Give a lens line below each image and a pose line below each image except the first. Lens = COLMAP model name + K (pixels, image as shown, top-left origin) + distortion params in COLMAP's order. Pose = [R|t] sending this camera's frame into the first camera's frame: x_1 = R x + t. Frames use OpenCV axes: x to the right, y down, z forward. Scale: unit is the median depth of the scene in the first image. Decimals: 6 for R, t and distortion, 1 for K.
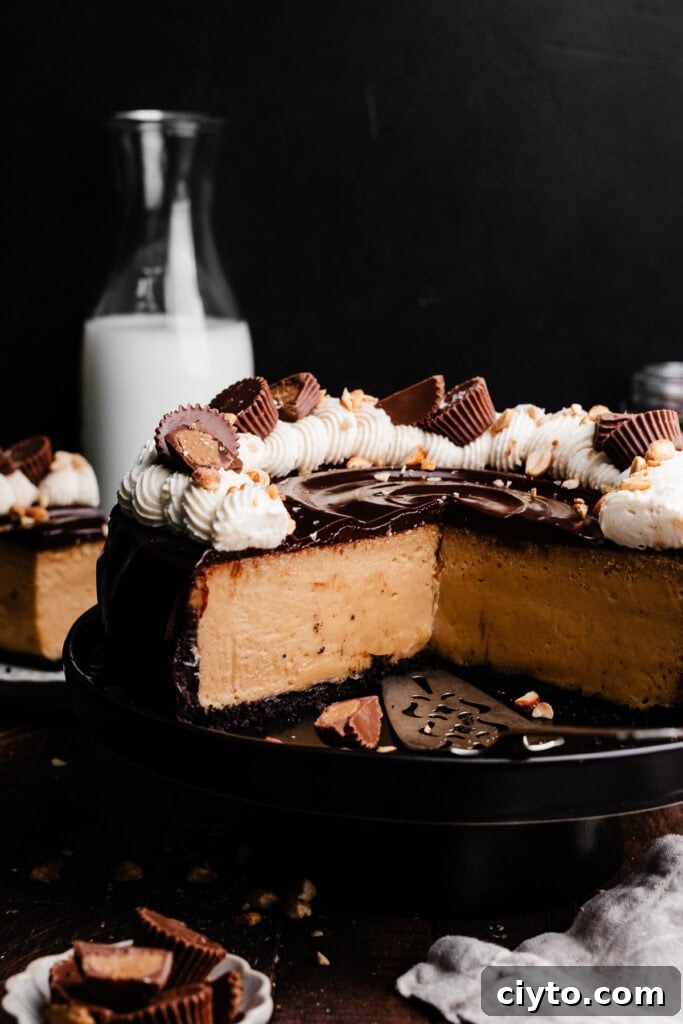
lens RADIAL K [[2138.1, 0, 341.5], [0, 2138.1, 512.0], [0, 0, 1]] dist [0.002381, -0.254018]
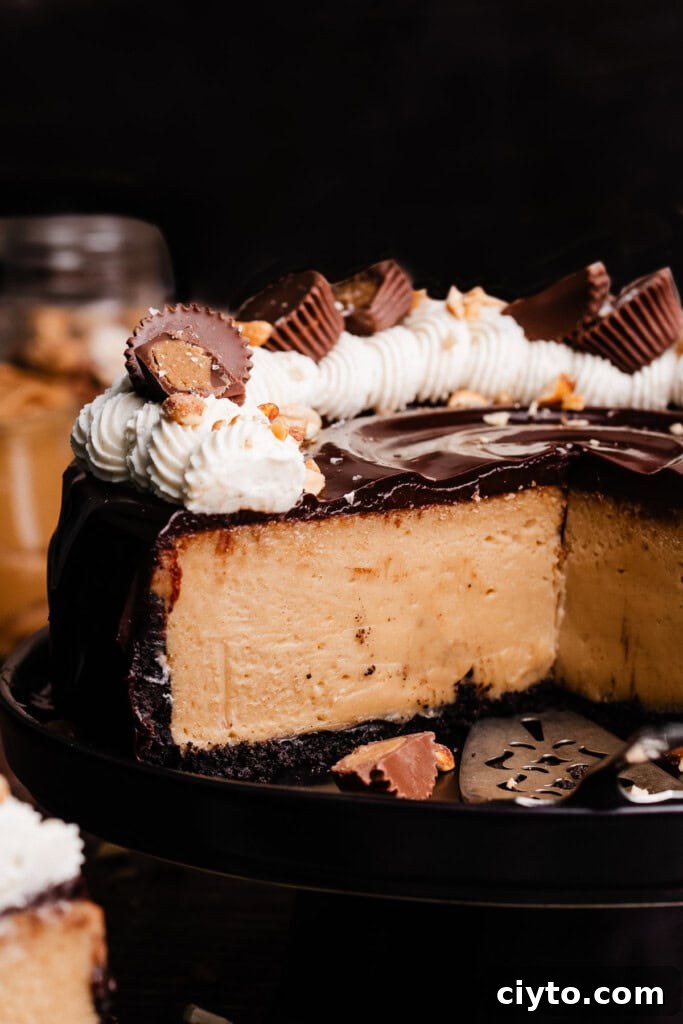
lens RADIAL K [[4174.9, 0, 364.5], [0, 4174.9, 512.0], [0, 0, 1]] dist [0.028816, -0.346932]
pose [[0.992001, 0.004231, -0.126161, 0.155448], [-0.006429, 0.999834, -0.017020, 0.037781], [0.126068, 0.017695, 0.991864, -0.300080]]
